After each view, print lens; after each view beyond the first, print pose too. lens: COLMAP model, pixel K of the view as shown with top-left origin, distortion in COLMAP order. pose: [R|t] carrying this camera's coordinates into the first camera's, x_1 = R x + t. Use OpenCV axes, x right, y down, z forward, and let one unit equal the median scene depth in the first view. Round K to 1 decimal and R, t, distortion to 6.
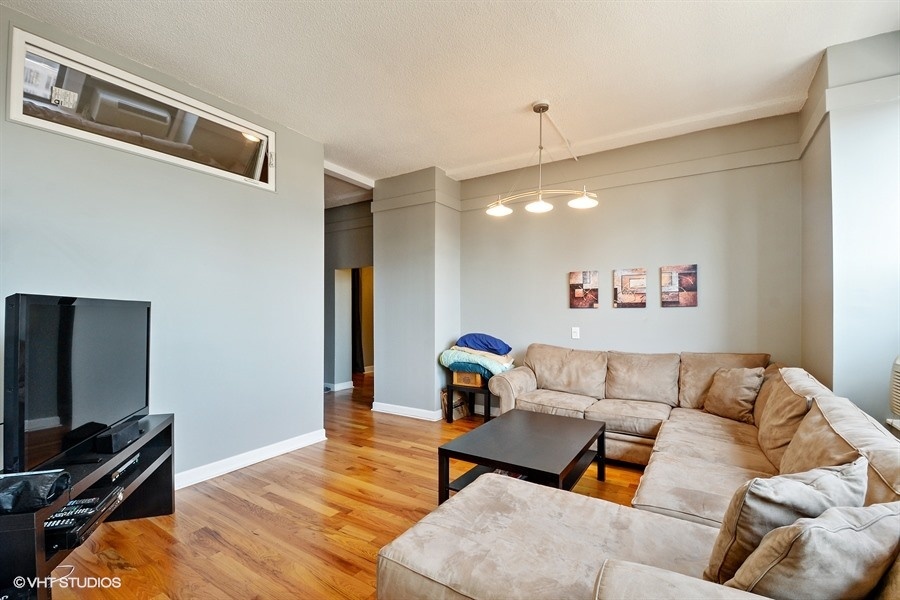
lens RADIAL K [[396.5, 0, 449.0], [0, 396.5, 303.0], [0, 0, 1]] dist [0.000142, 0.000011]
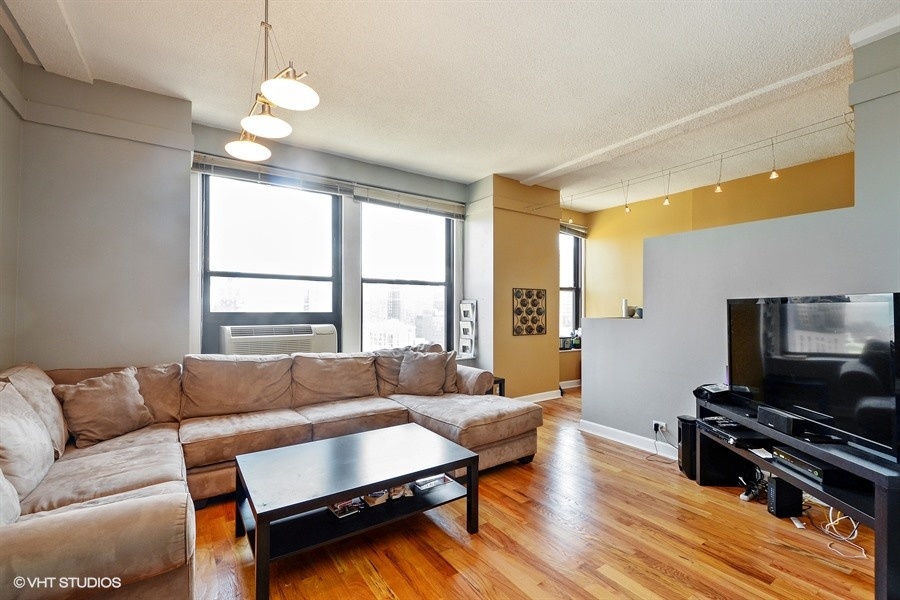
lens RADIAL K [[396.5, 0, 450.0], [0, 396.5, 304.6], [0, 0, 1]] dist [0.000142, 0.000011]
pose [[-0.918471, 0.002837, 0.395479, -0.358400], [-0.005491, 0.999786, -0.019926, 0.032879], [-0.395451, -0.020473, -0.918259, 2.049895]]
